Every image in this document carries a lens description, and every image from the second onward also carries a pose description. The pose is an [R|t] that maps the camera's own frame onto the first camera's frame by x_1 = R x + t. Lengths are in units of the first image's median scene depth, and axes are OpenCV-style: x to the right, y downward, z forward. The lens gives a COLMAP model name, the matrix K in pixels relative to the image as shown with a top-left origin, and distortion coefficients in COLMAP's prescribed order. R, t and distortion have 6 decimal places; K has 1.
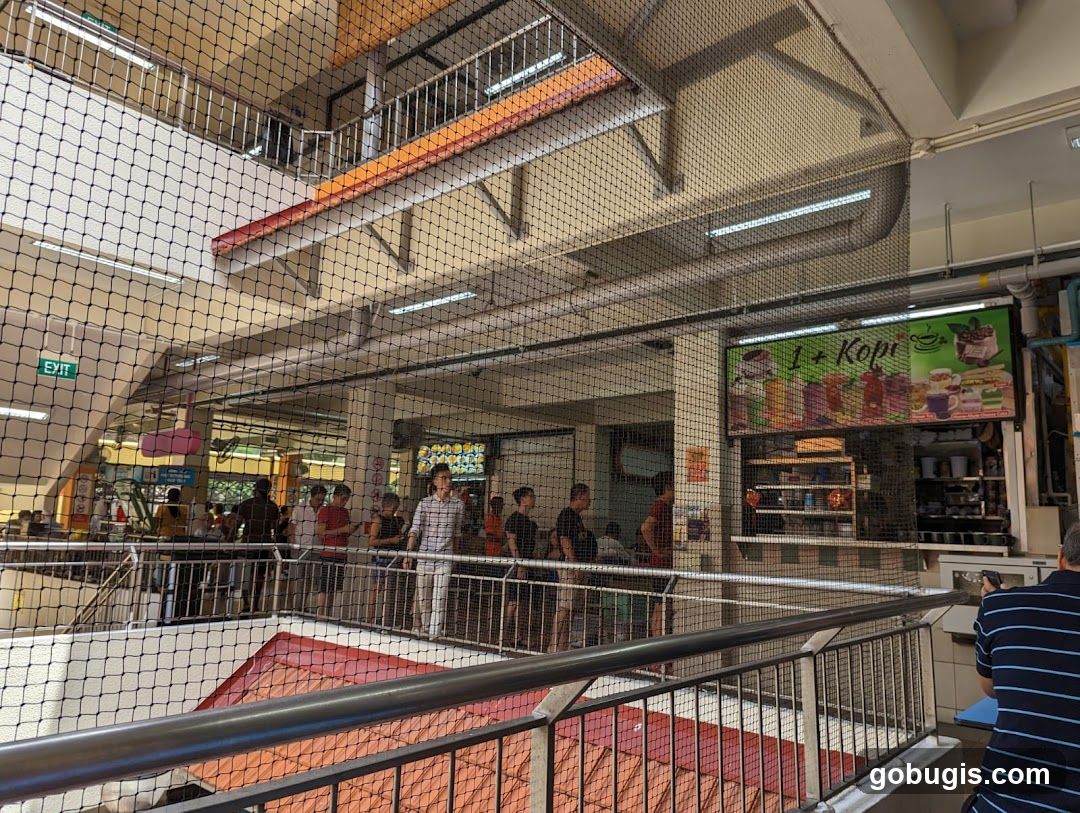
lens RADIAL K [[729.0, 0, 540.0], [0, 729.0, 406.5], [0, 0, 1]] dist [0.000282, -0.001576]
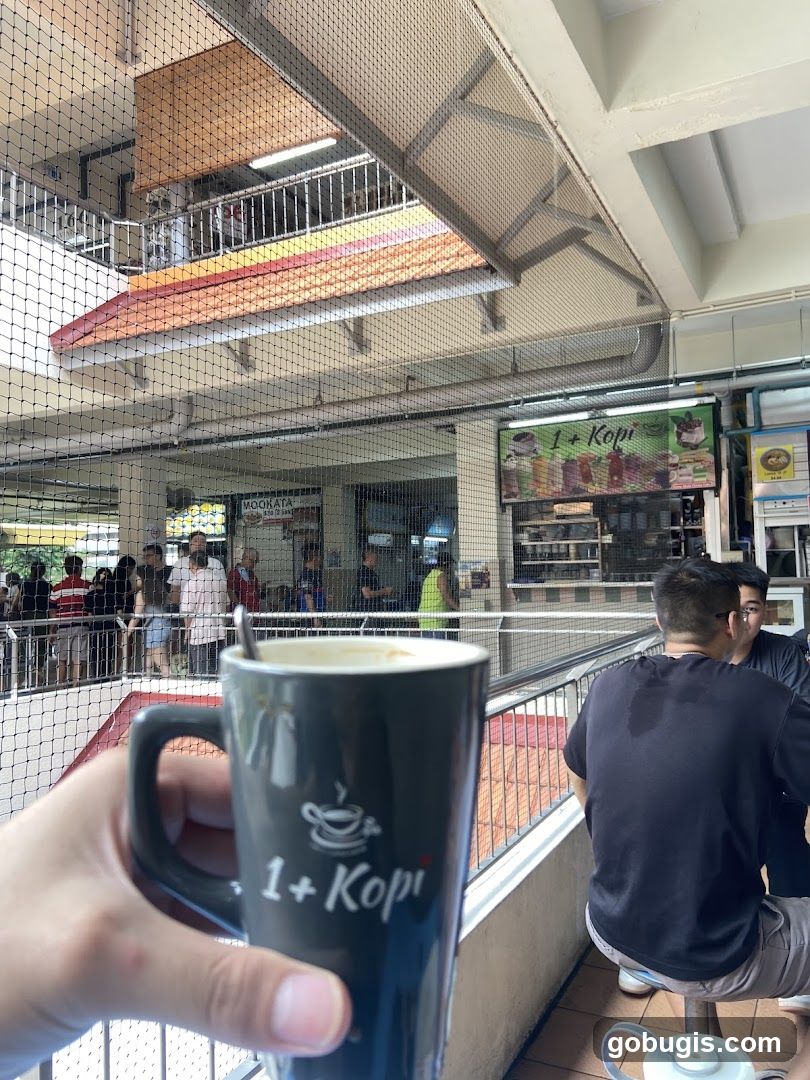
lens RADIAL K [[729.0, 0, 405.0], [0, 729.0, 540.0], [0, 0, 1]] dist [0.000282, -0.001576]
pose [[0.977321, -0.044439, 0.207048, -0.181681], [0.020864, 0.993183, 0.114682, -0.048362], [-0.210732, -0.107761, 0.971586, -0.194419]]
